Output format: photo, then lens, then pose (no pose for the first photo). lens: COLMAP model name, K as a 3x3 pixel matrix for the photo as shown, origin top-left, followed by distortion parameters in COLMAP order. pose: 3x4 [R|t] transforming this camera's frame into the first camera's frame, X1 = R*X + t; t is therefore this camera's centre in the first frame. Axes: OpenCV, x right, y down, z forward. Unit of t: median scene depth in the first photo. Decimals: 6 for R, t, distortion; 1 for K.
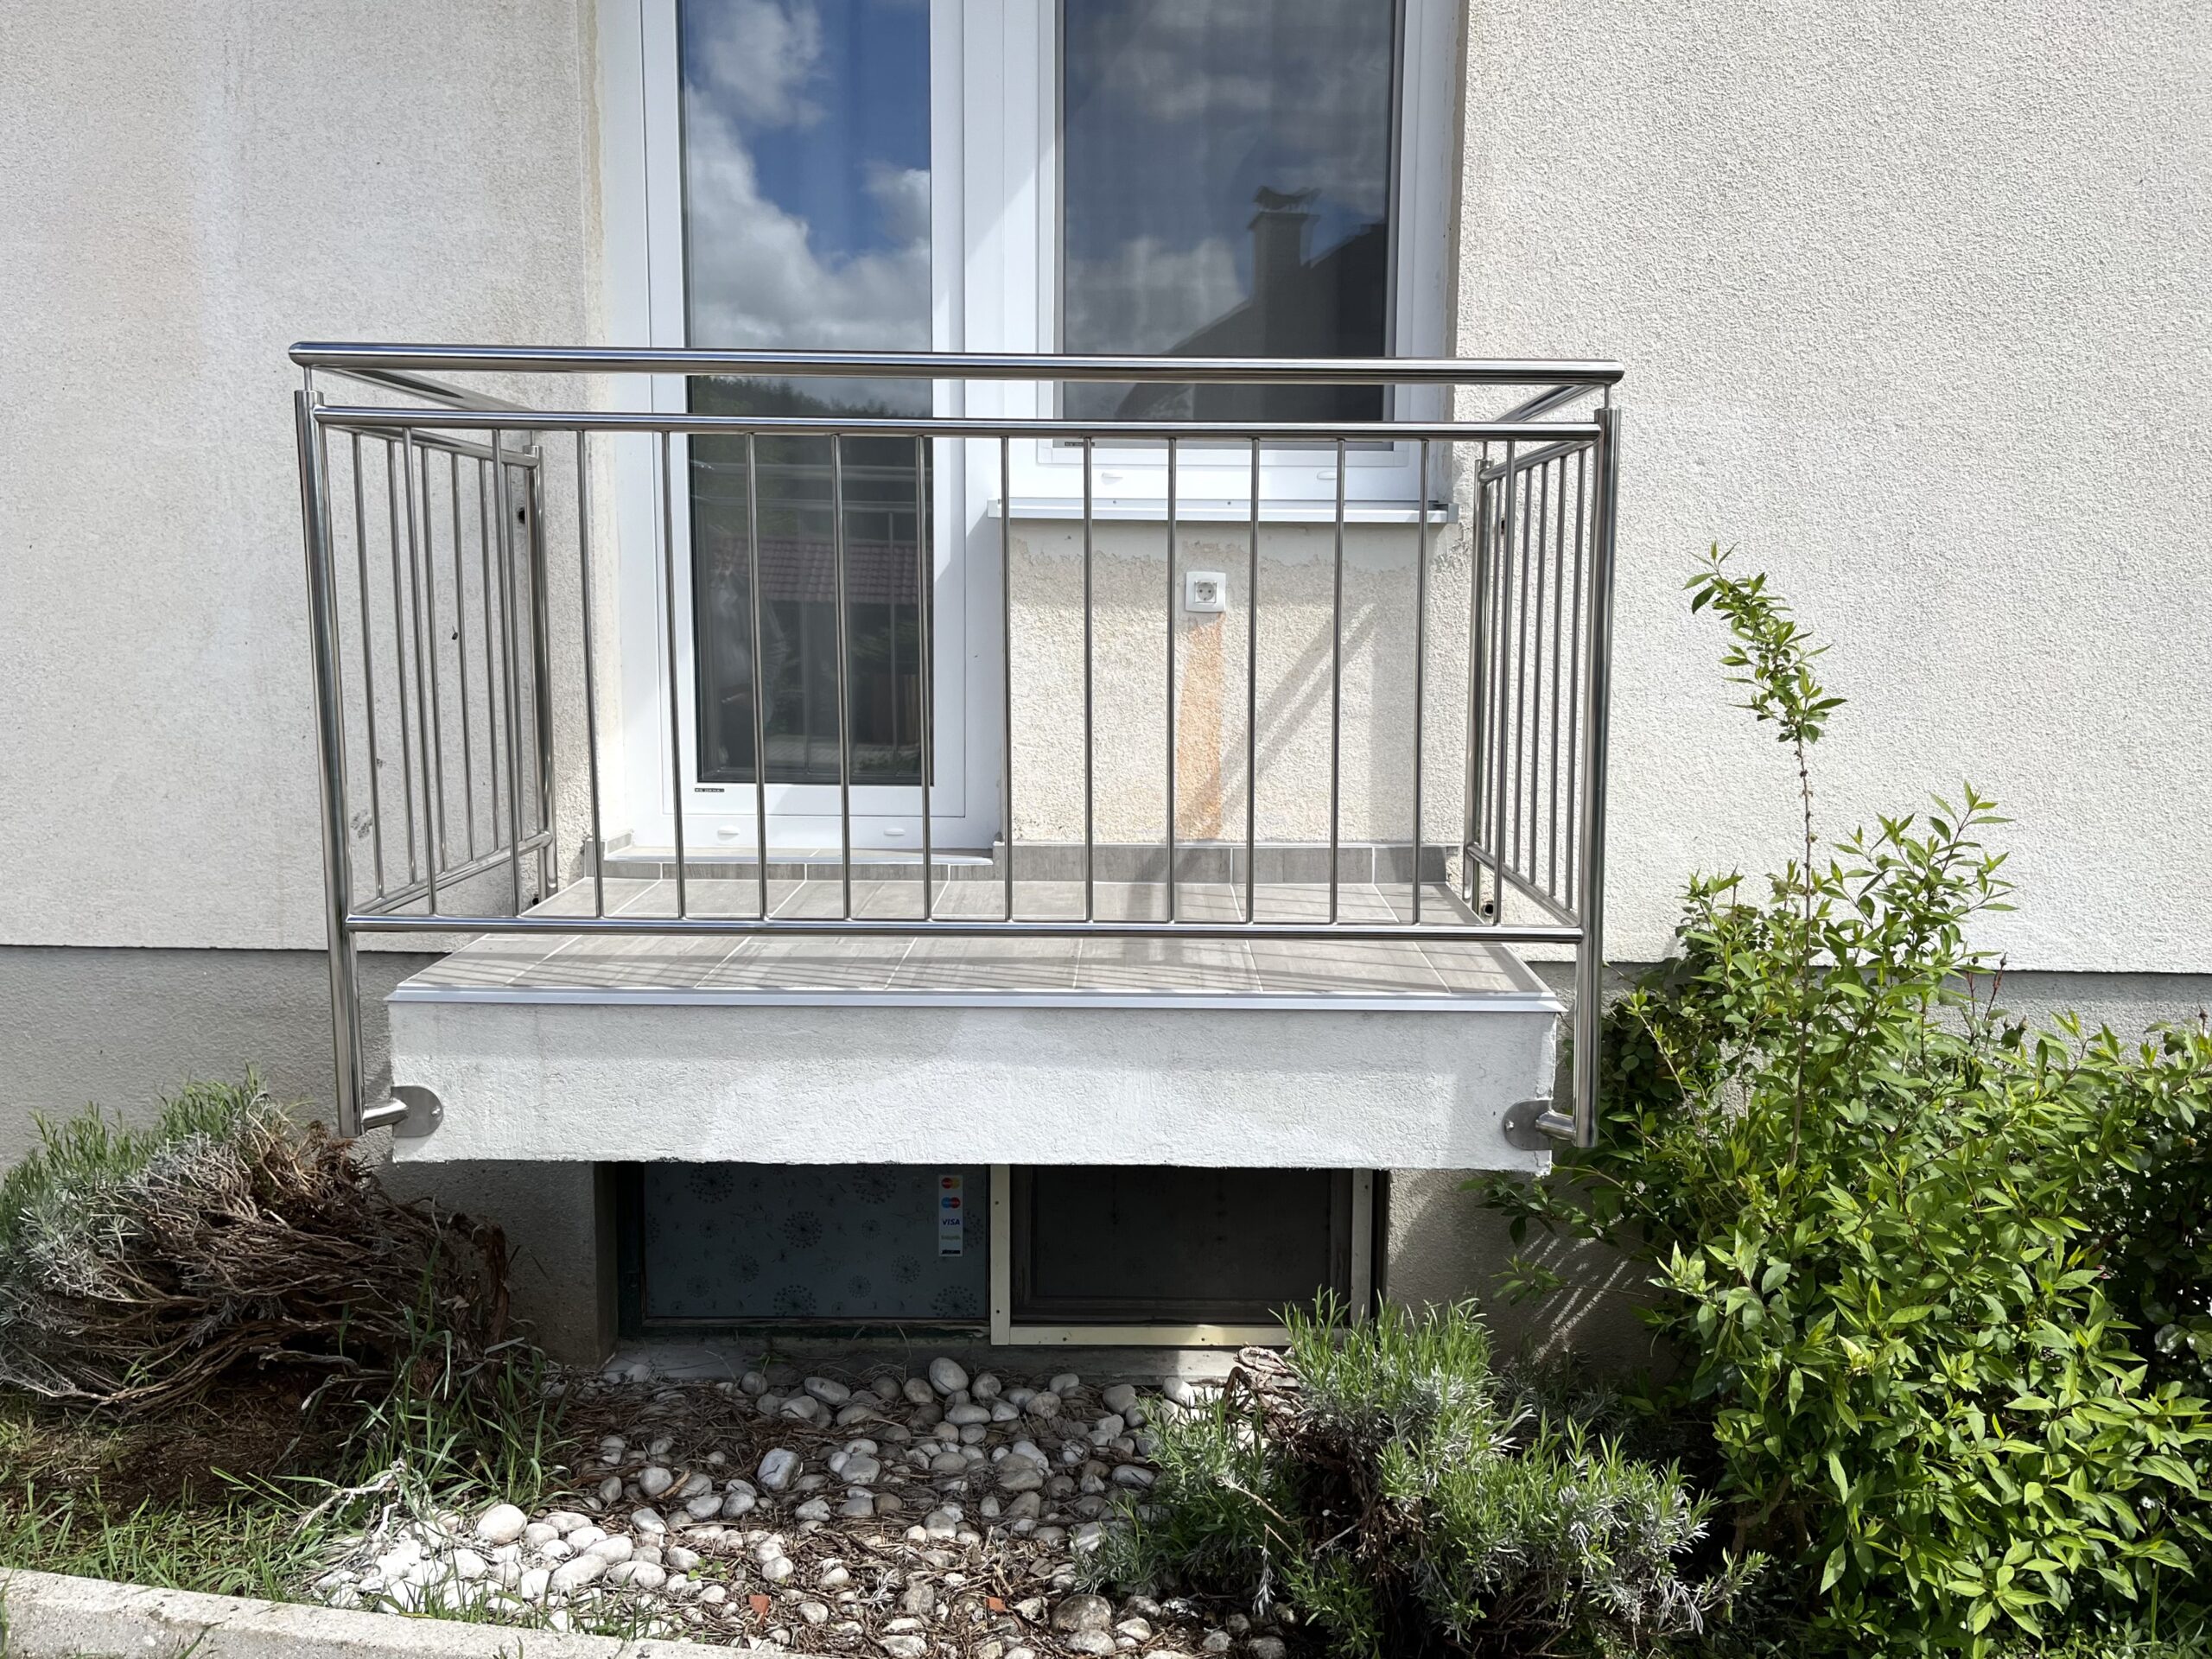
lens RADIAL K [[1815.0, 0, 1106.0], [0, 1815.0, 829.5], [0, 0, 1]] dist [0.009854, 0.006262]
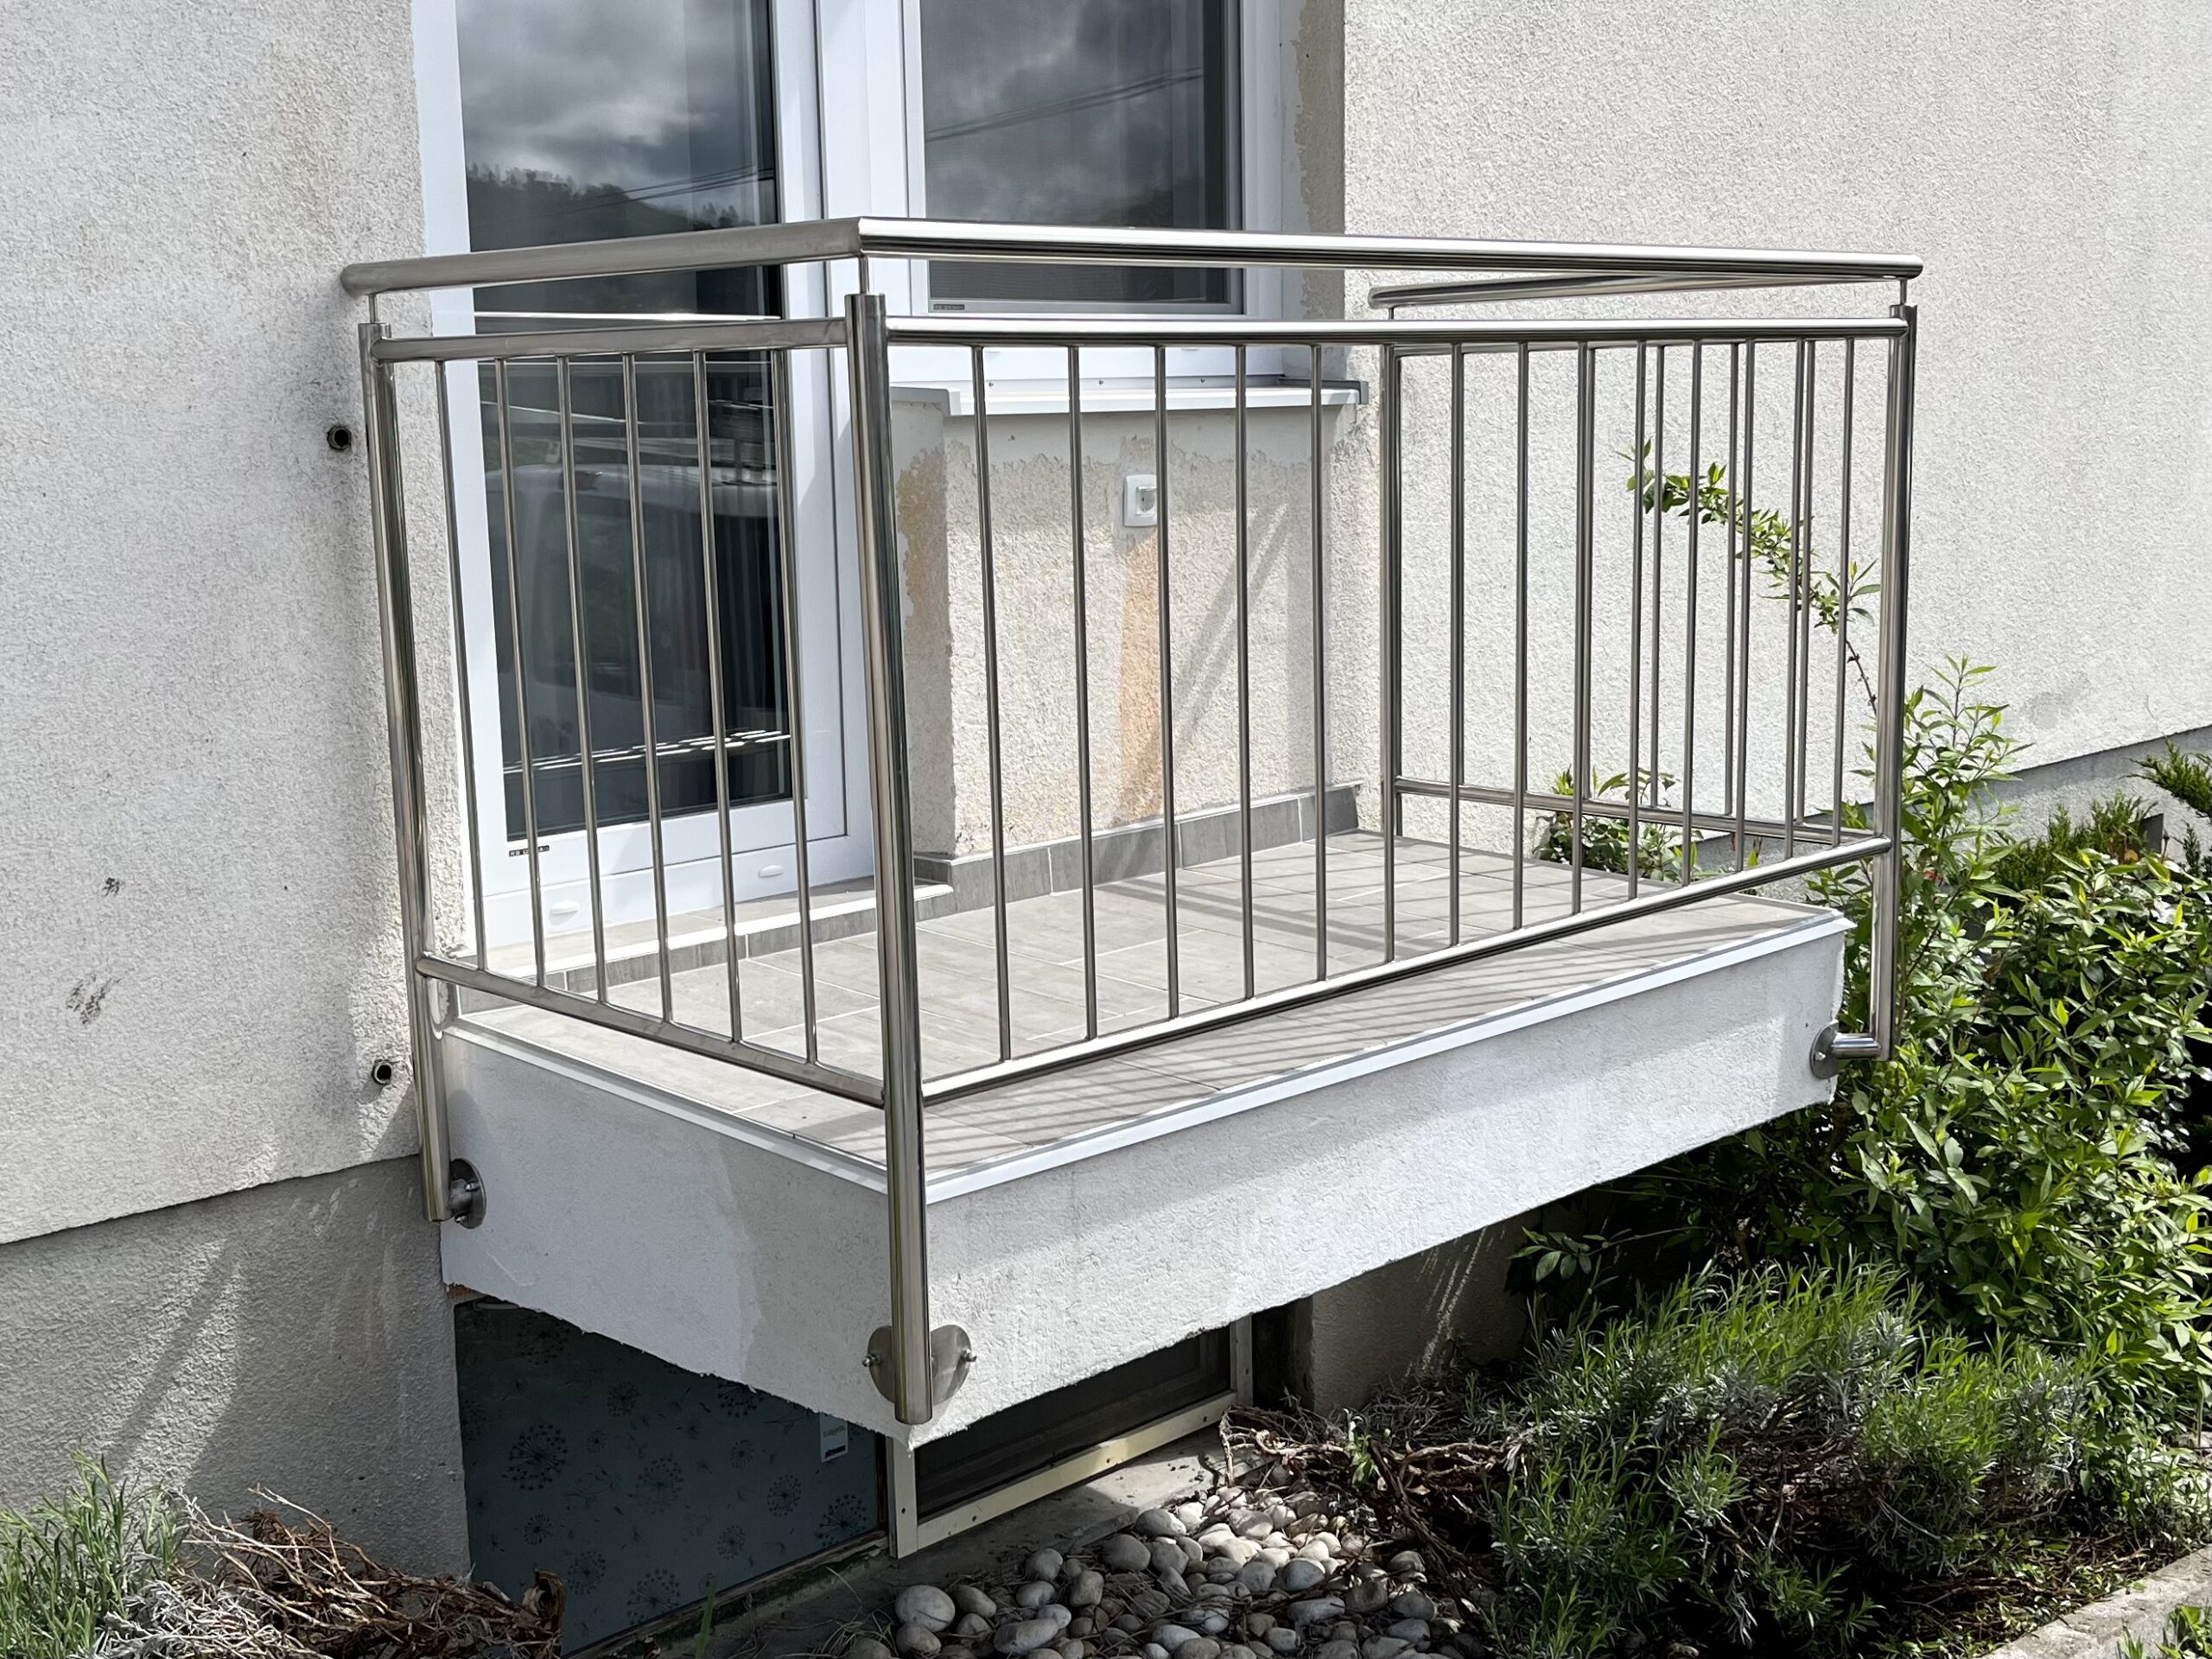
lens RADIAL K [[2582.0, 0, 1106.0], [0, 2582.0, 829.5], [0, 0, 1]] dist [0.005256, -0.022602]
pose [[0.725605, -0.141117, 0.673486, -0.739714], [0.118982, 0.989733, 0.079191, -0.082995], [-0.677746, 0.022671, 0.734946, 0.206047]]
